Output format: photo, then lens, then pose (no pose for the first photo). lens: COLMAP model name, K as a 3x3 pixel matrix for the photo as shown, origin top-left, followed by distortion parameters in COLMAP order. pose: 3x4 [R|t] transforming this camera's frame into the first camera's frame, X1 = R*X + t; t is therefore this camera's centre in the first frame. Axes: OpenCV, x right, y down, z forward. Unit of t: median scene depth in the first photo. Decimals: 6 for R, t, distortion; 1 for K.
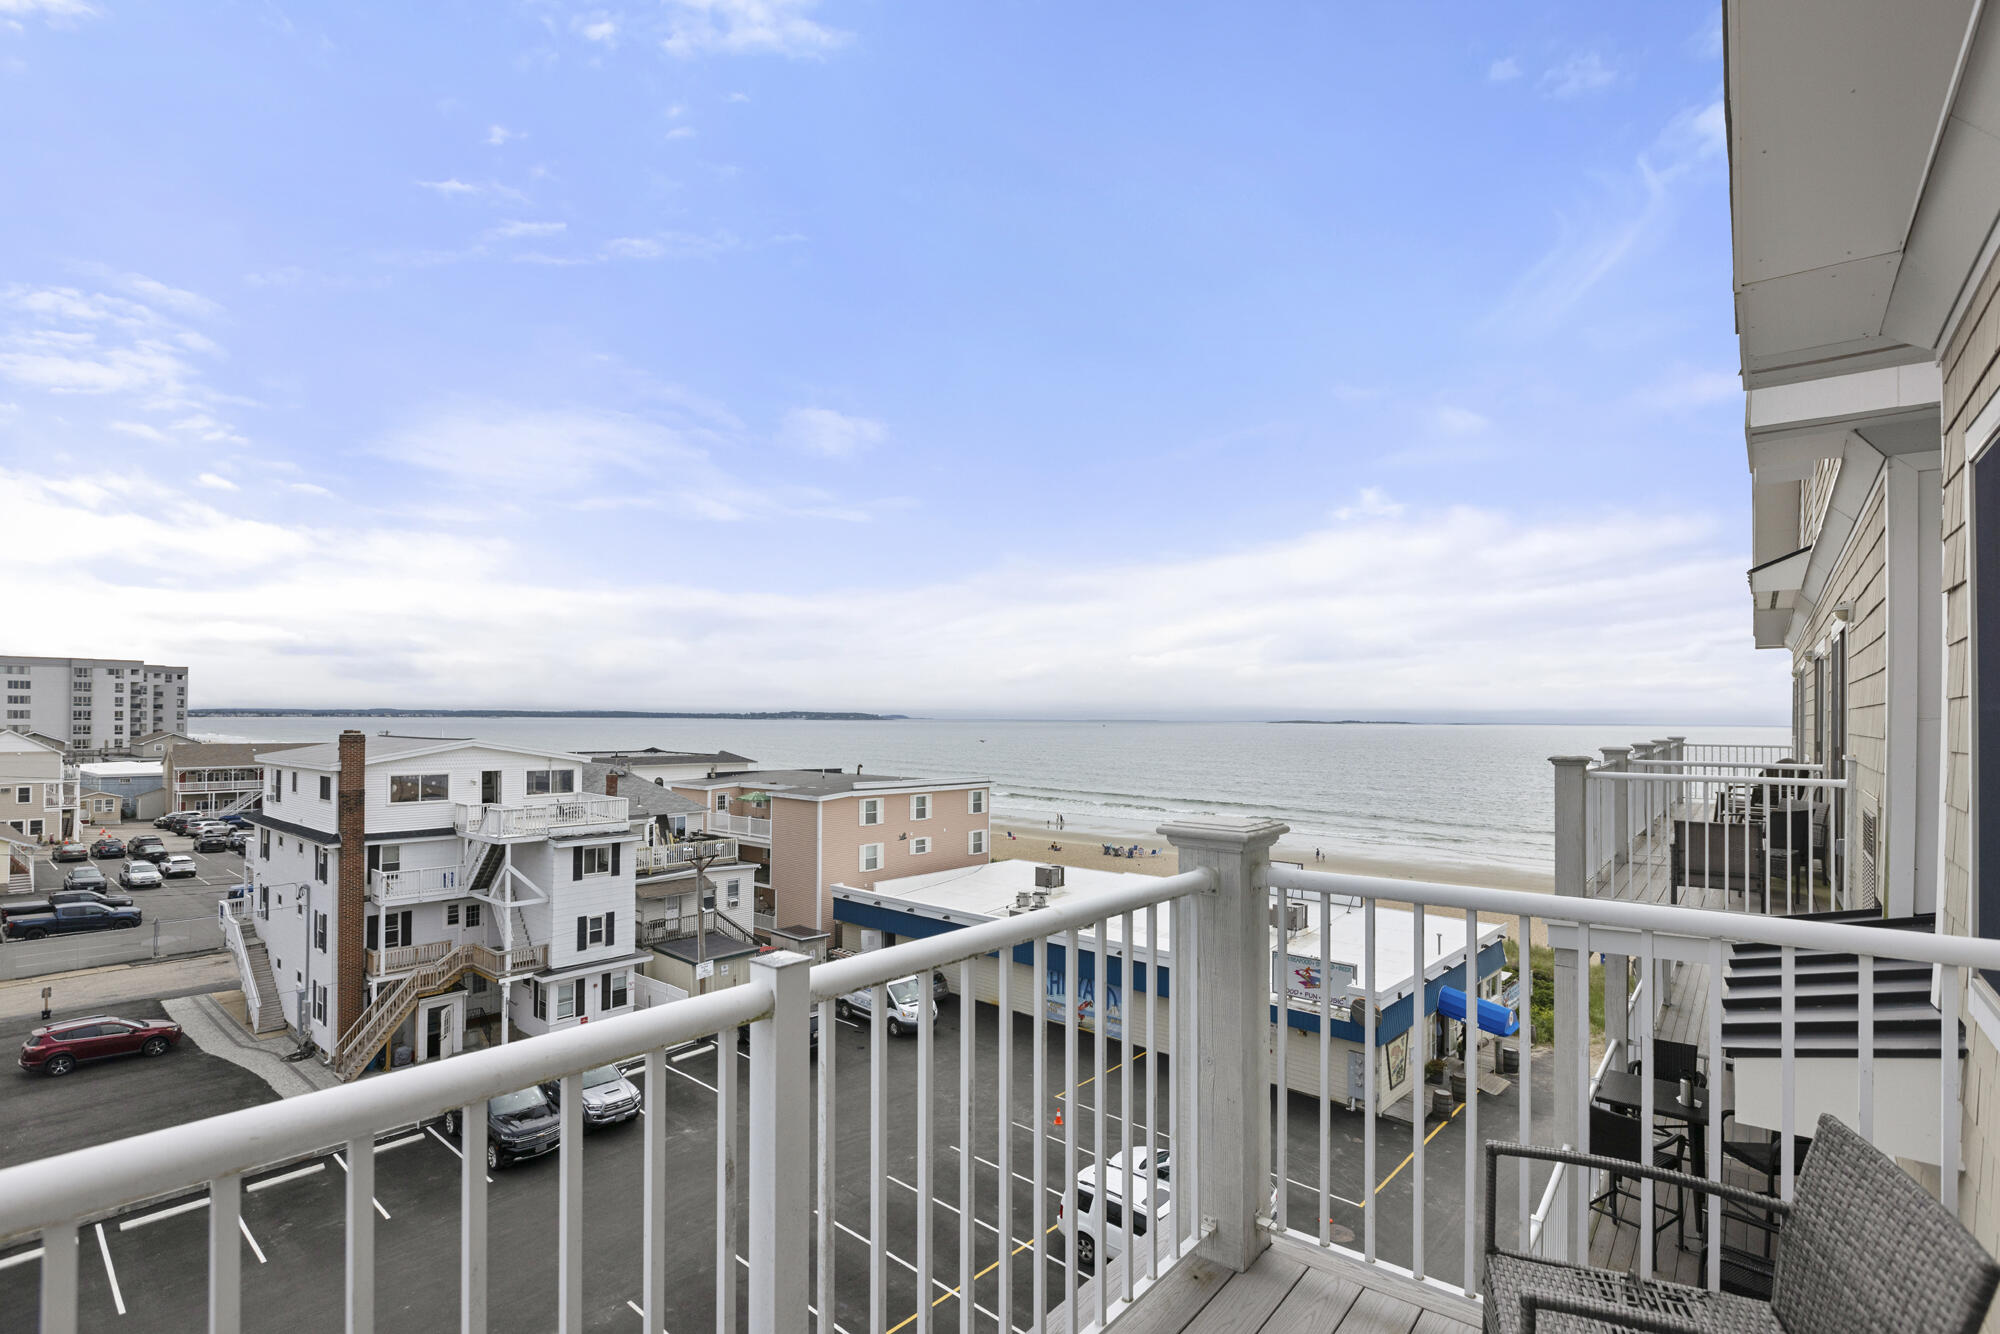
lens RADIAL K [[933.6, 0, 980.6], [0, 933.6, 708.5], [0, 0, 1]] dist [0.005233, -0.004107]
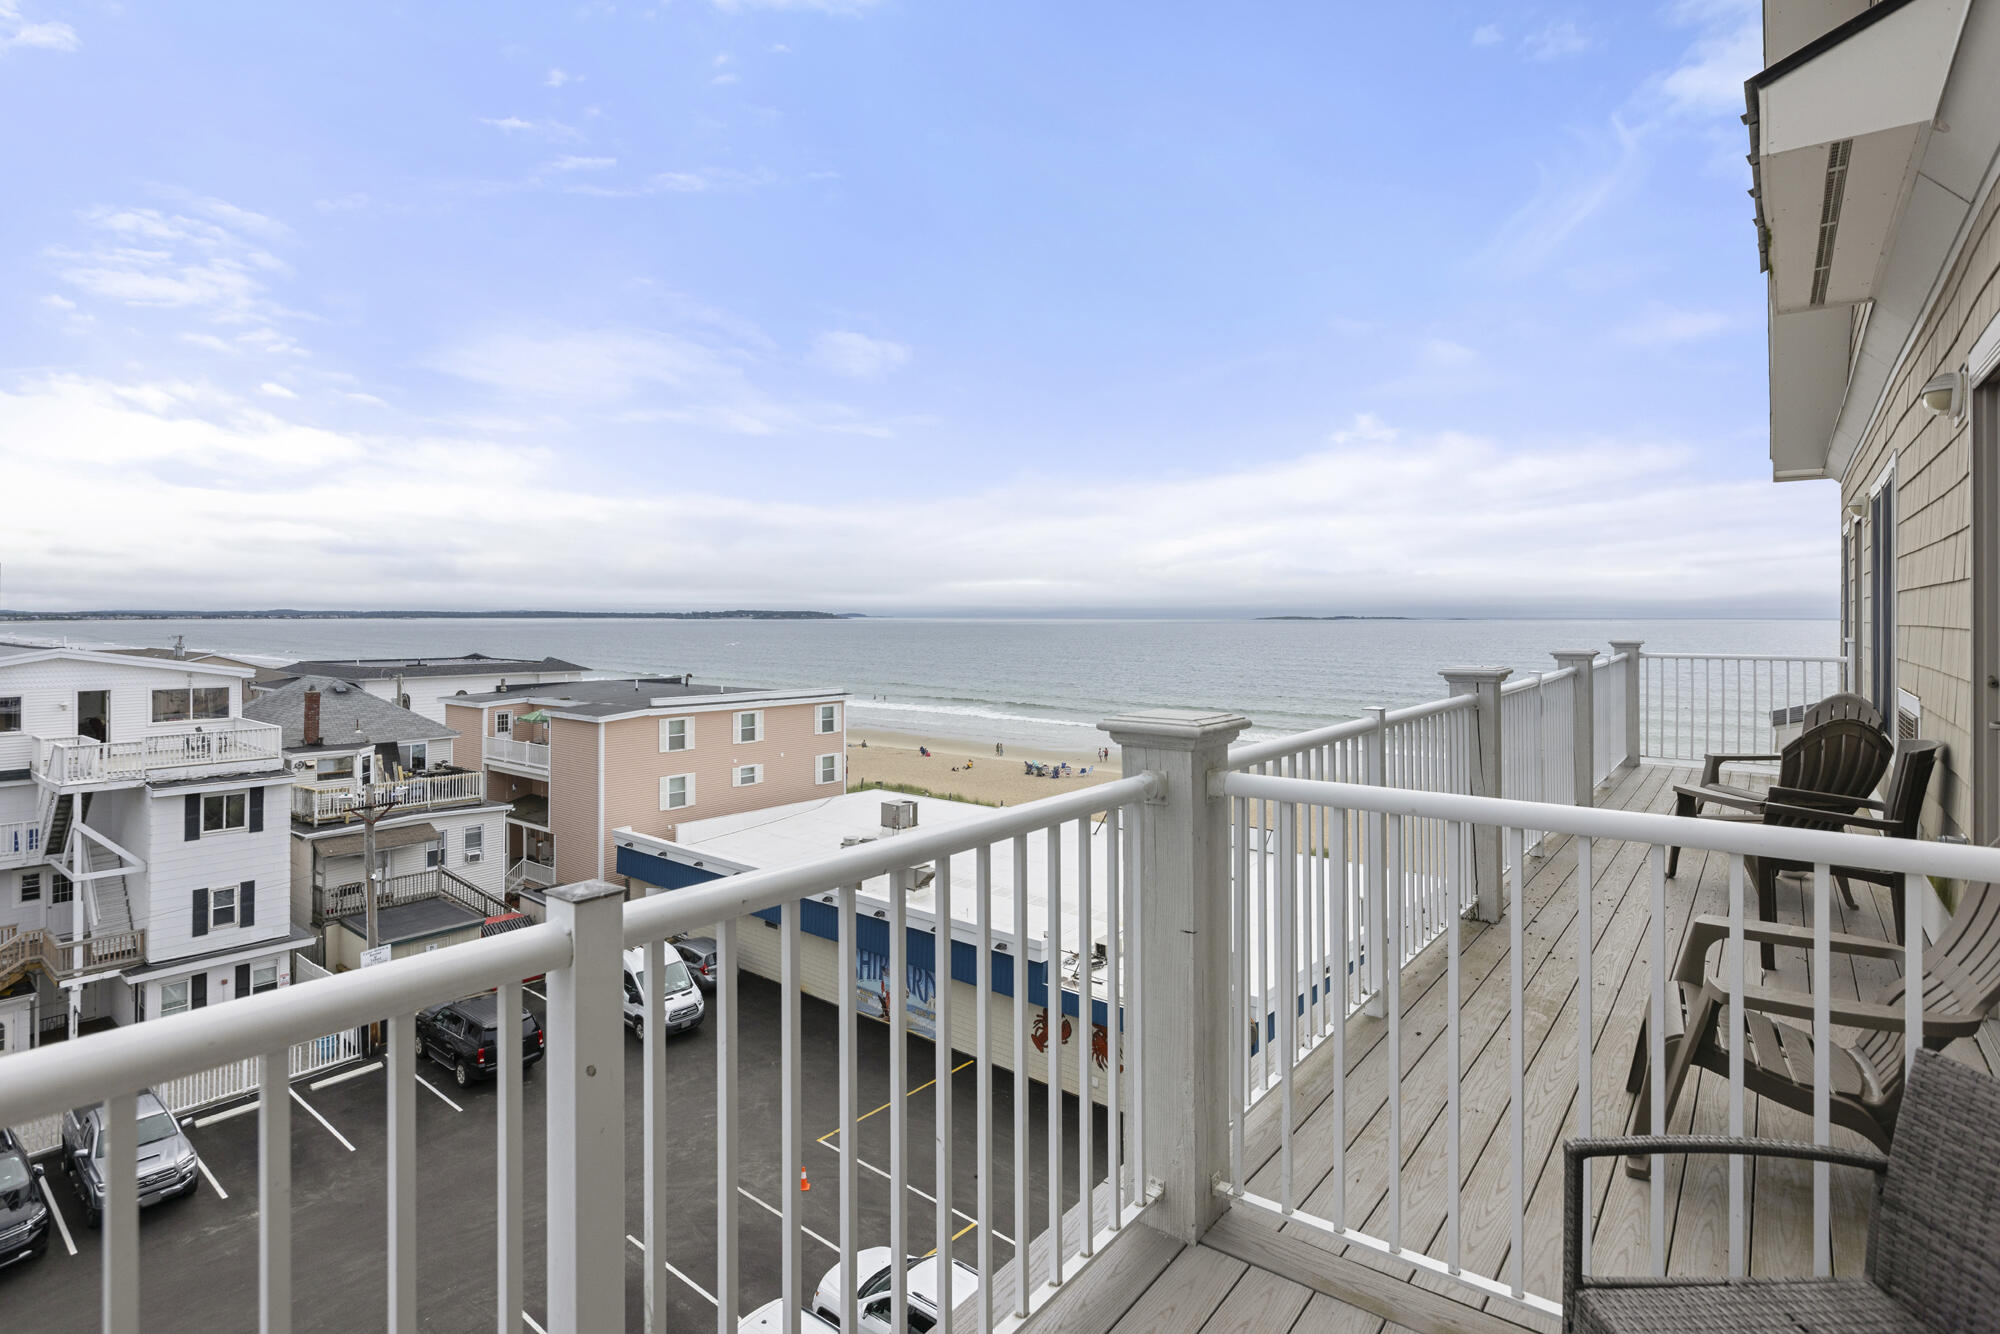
lens RADIAL K [[1002.0, 0, 976.8], [0, 1002.0, 609.3], [0, 0, 1]] dist [0.001045, -0.000226]
pose [[0.999772, -0.006867, 0.020211, 0.155731], [0.006787, 0.999969, 0.004025, 0.003804], [-0.020238, -0.003887, 0.999788, 0.187841]]
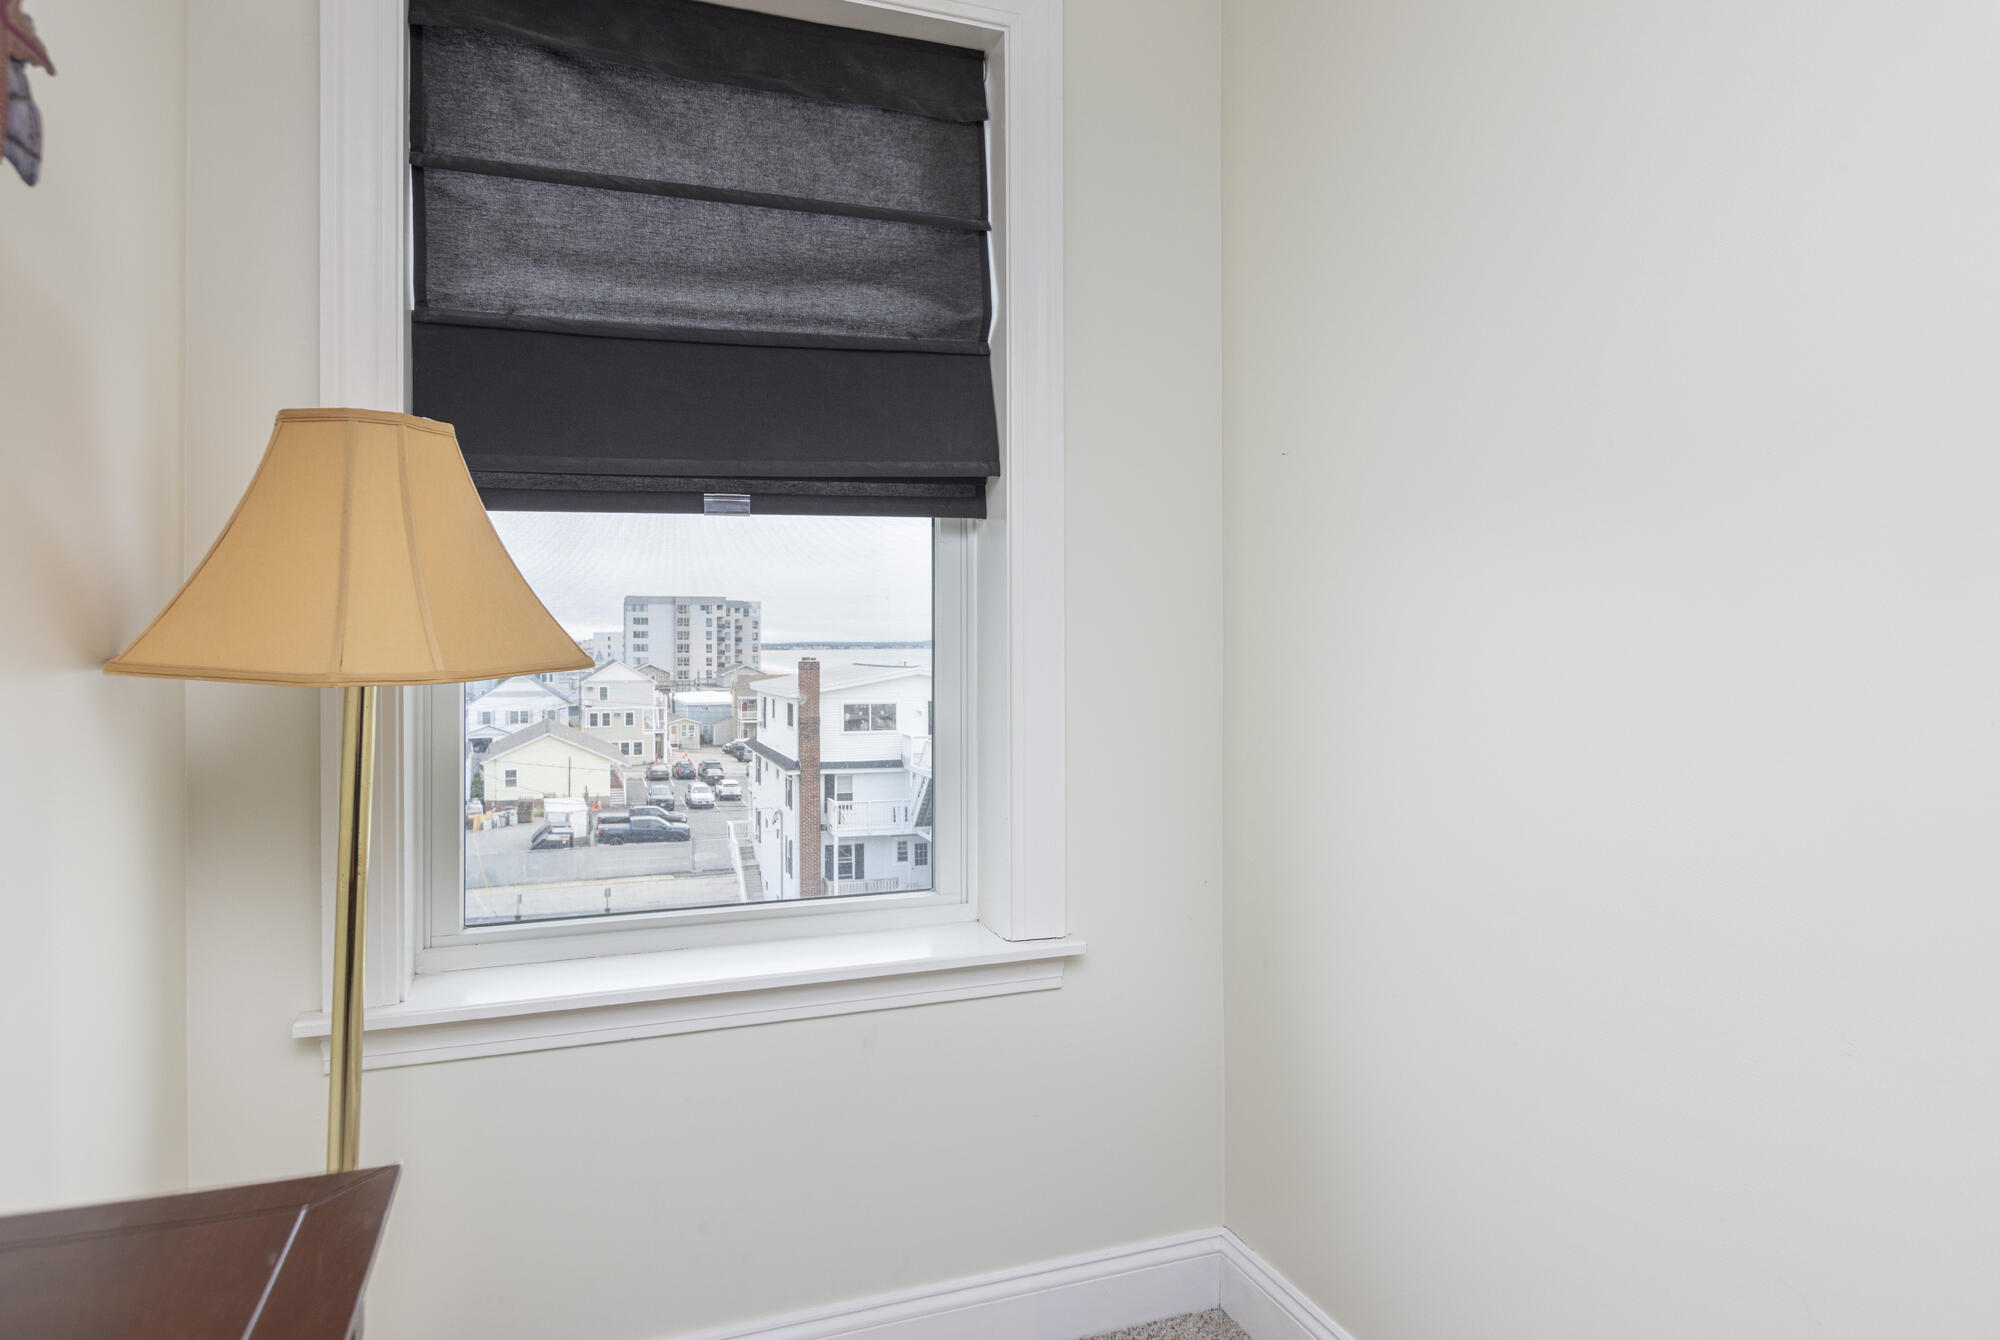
lens RADIAL K [[1164.1, 0, 1006.0], [0, 1164.1, 651.9], [0, 0, 1]] dist [-0.002339, -0.000147]
pose [[0.870379, -0.006132, -0.492343, 0.104673], [0.013025, 0.999859, 0.010573, 0.006597], [0.492209, -0.015616, 0.870337, 0.024713]]
